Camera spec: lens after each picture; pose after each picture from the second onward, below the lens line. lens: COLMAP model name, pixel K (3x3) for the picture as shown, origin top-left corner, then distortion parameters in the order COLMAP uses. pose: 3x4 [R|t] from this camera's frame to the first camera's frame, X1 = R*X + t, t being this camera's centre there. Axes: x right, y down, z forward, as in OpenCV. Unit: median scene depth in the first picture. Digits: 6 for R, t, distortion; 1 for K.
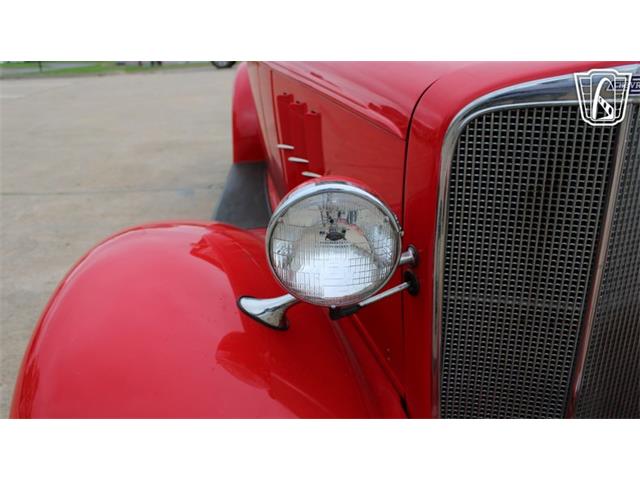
lens RADIAL K [[532.1, 0, 313.8], [0, 532.1, 235.6], [0, 0, 1]] dist [-0.148186, 0.125244]
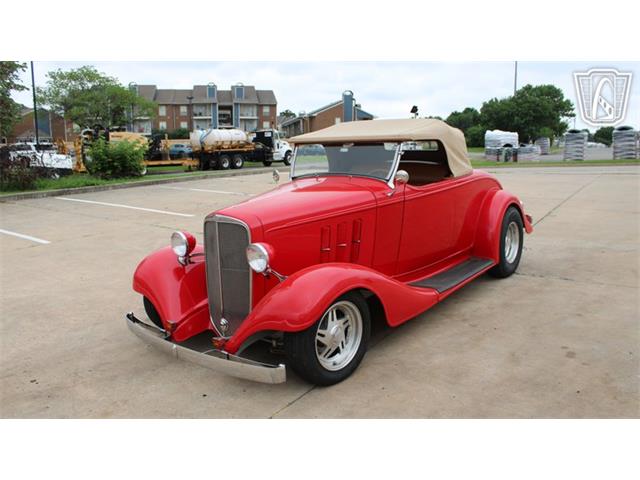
lens RADIAL K [[532.1, 0, 320.1], [0, 532.1, 236.7], [0, 0, 1]] dist [-0.148186, 0.125244]
pose [[0.759298, 0.114339, -0.640620, 0.881097], [-0.217553, 0.972401, -0.084301, 0.016574], [0.613301, 0.203378, 0.763217, -0.413728]]
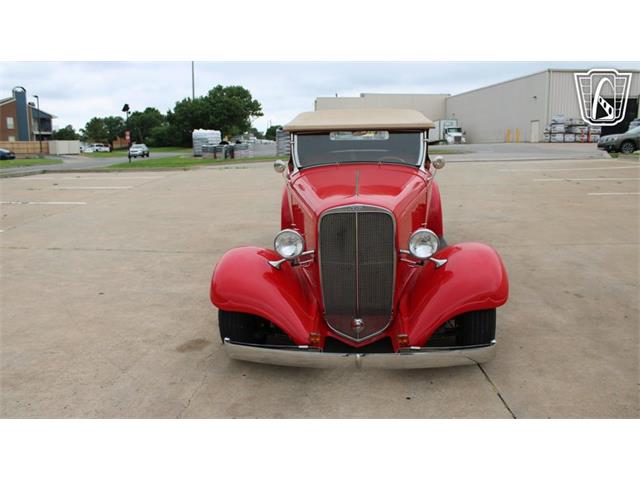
lens RADIAL K [[532.1, 0, 315.1], [0, 532.1, 236.1], [0, 0, 1]] dist [-0.148186, 0.125244]
pose [[0.993064, 0.019956, -0.115868, 0.151623], [-0.038791, 0.985920, -0.162656, 0.133404], [0.110991, 0.166022, 0.979856, -0.657428]]
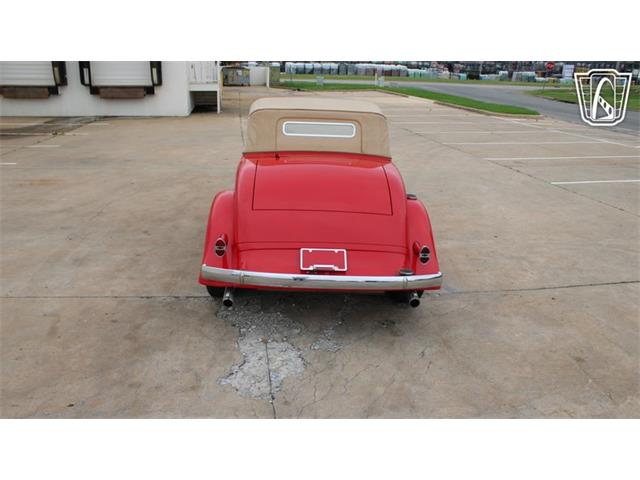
lens RADIAL K [[532.1, 0, 314.7], [0, 532.1, 237.3], [0, 0, 1]] dist [-0.148186, 0.125244]
pose [[-0.999569, -0.019249, -0.022159, 0.128050], [-0.028857, 0.782488, 0.621997, -1.023893], [0.005366, 0.622368, -0.782706, 2.021841]]
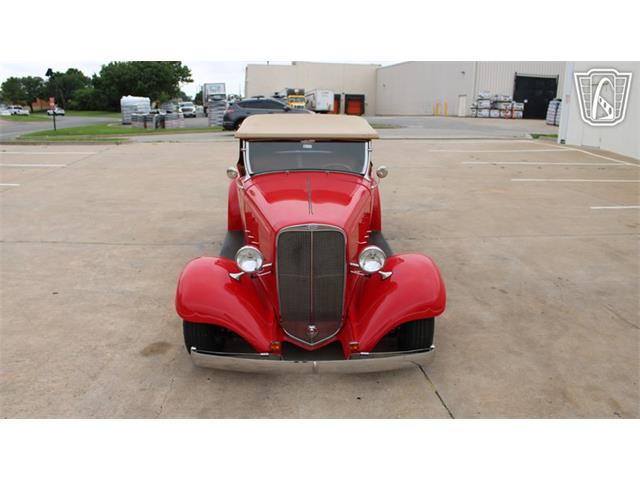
lens RADIAL K [[532.1, 0, 310.2], [0, 532.1, 232.6], [0, 0, 1]] dist [-0.148186, 0.125244]
pose [[0.999630, 0.025678, 0.008965, 0.105534], [-0.024531, 0.993564, -0.110584, 0.058702], [-0.011747, 0.110323, 0.993826, -0.751883]]
